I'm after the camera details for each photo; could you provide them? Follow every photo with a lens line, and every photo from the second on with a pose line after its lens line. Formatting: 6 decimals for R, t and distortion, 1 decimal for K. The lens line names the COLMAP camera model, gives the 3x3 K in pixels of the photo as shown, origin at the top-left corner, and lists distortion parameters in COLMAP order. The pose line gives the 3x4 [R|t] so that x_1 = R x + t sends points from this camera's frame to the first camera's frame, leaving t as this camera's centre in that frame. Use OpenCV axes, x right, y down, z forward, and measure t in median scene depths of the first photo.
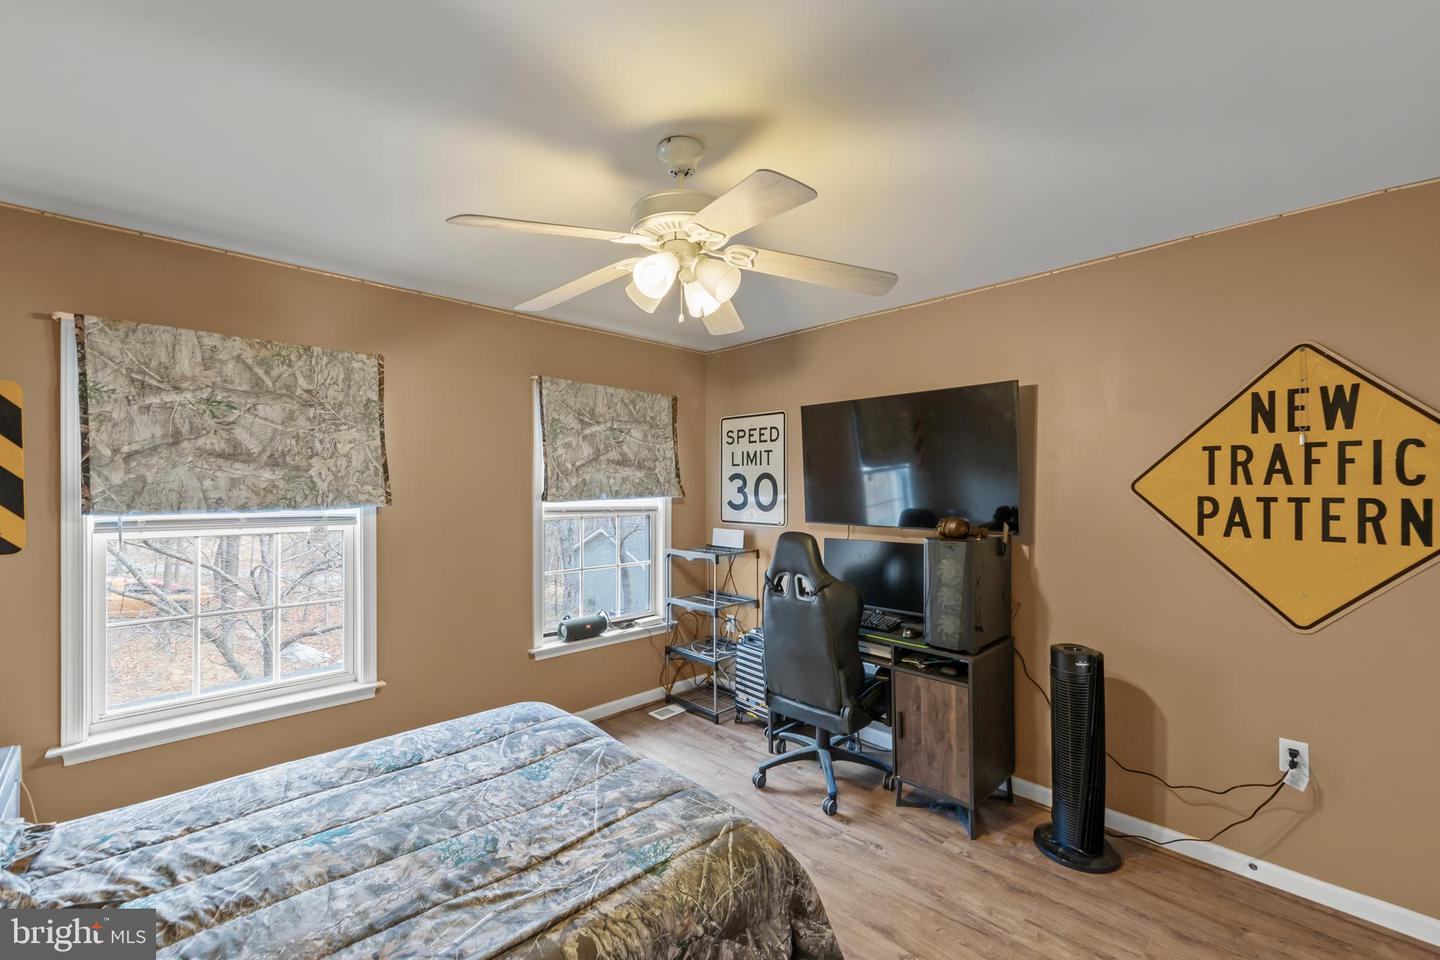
lens RADIAL K [[594.1, 0, 714.9], [0, 594.1, 488.6], [0, 0, 1]] dist [-0.002745, 0.000004]
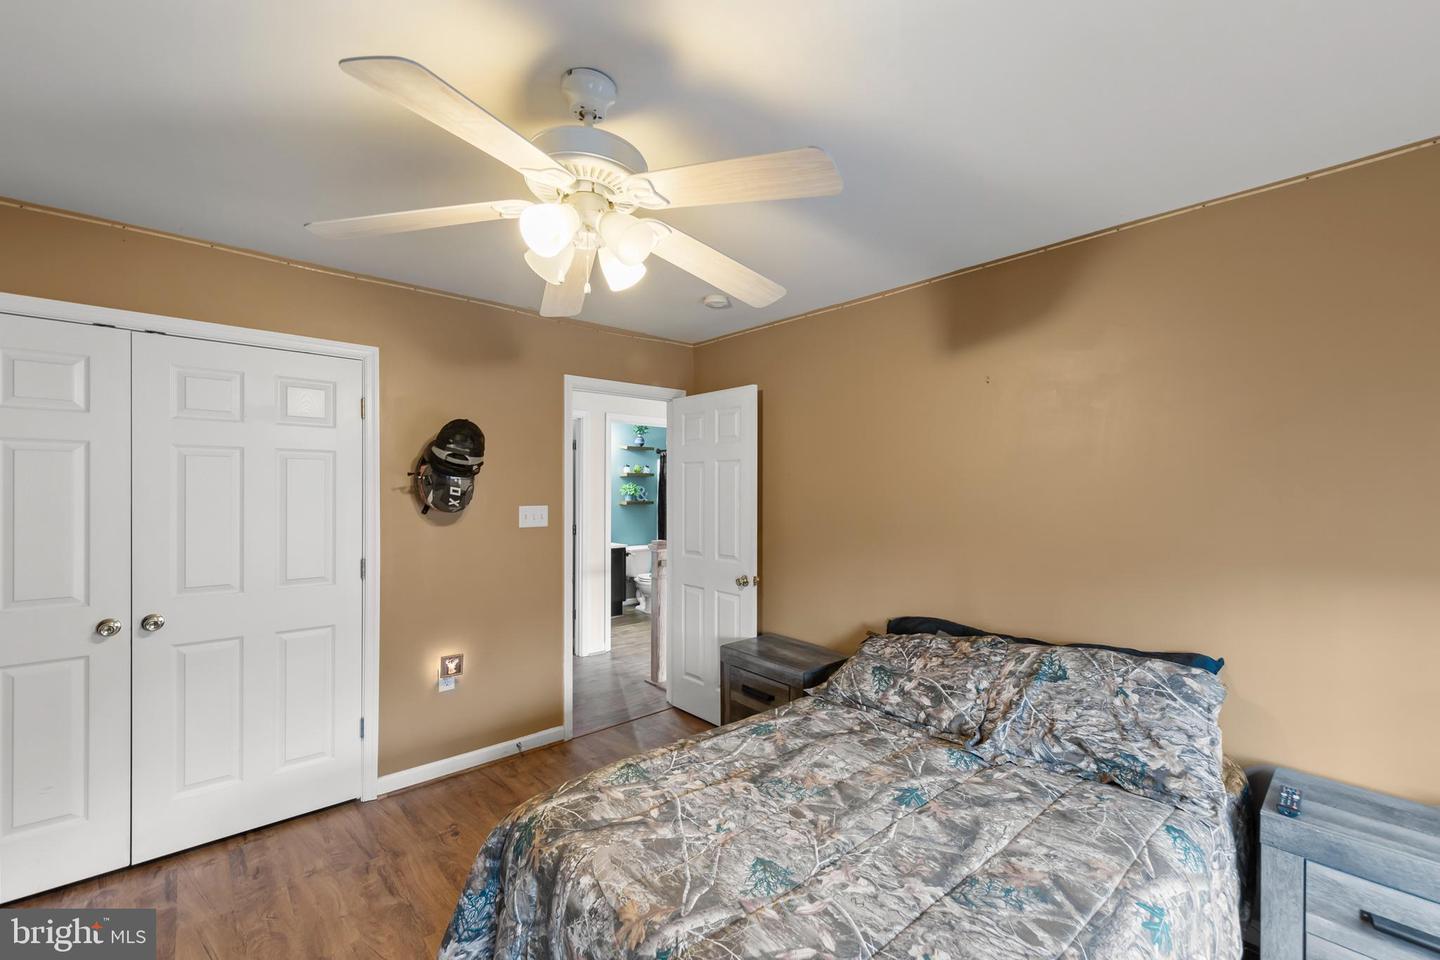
lens RADIAL K [[594.1, 0, 714.9], [0, 594.1, 488.6], [0, 0, 1]] dist [-0.002745, 0.000004]
pose [[-0.998725, -0.004137, 0.050307, -0.236613], [-0.004134, 0.999991, 0.000157, -0.004339], [-0.050307, -0.000051, -0.998734, 1.534665]]
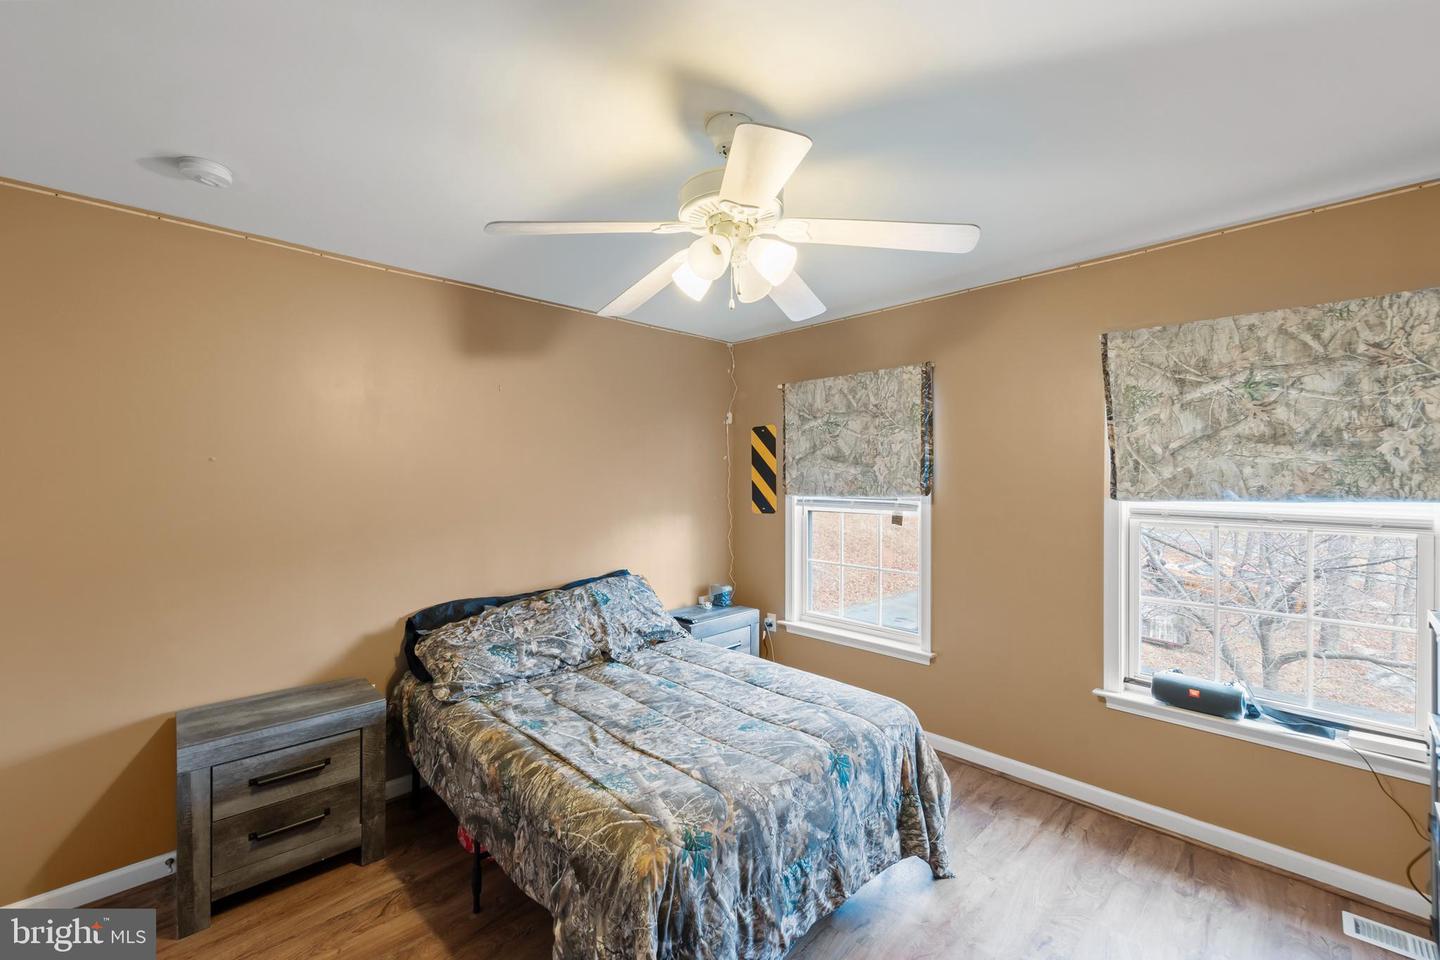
lens RADIAL K [[594.5, 0, 723.0], [0, 594.5, 476.9], [0, 0, 1]] dist [0.026414, -0.000096]
pose [[0.003694, 0.003542, -0.999987, 0.770083], [0.001652, 0.999992, 0.003548, -0.016501], [0.999992, -0.001665, 0.003688, 0.821058]]
